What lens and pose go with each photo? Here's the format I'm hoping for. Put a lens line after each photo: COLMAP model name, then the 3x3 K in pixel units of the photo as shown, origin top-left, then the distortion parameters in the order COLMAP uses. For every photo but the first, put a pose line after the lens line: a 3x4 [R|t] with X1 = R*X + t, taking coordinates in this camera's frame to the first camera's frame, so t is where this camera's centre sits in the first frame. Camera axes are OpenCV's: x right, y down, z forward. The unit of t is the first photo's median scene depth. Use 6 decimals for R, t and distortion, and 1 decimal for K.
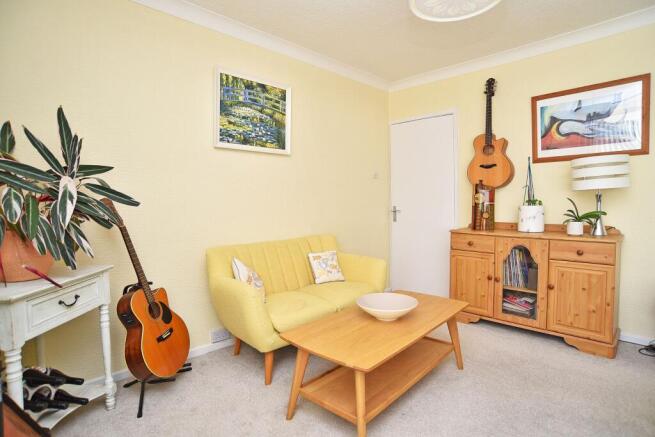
lens RADIAL K [[334.2, 0, 327.5], [0, 334.2, 218.5], [0, 0, 1]] dist [-0.001085, -0.000031]
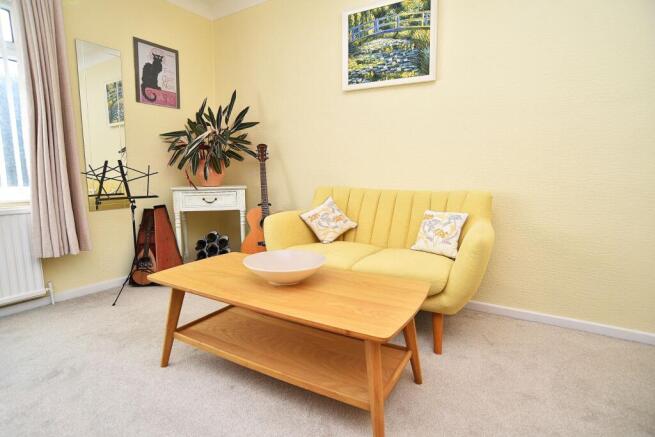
lens RADIAL K [[342.0, 0, 327.5], [0, 342.0, 218.5], [0, 0, 1]] dist [-0.054236, 0.000425]
pose [[0.262839, 0.160449, -0.951405, 0.668307], [-0.046685, 0.987036, 0.153561, 0.015577], [0.963710, 0.004055, 0.266922, 0.622030]]
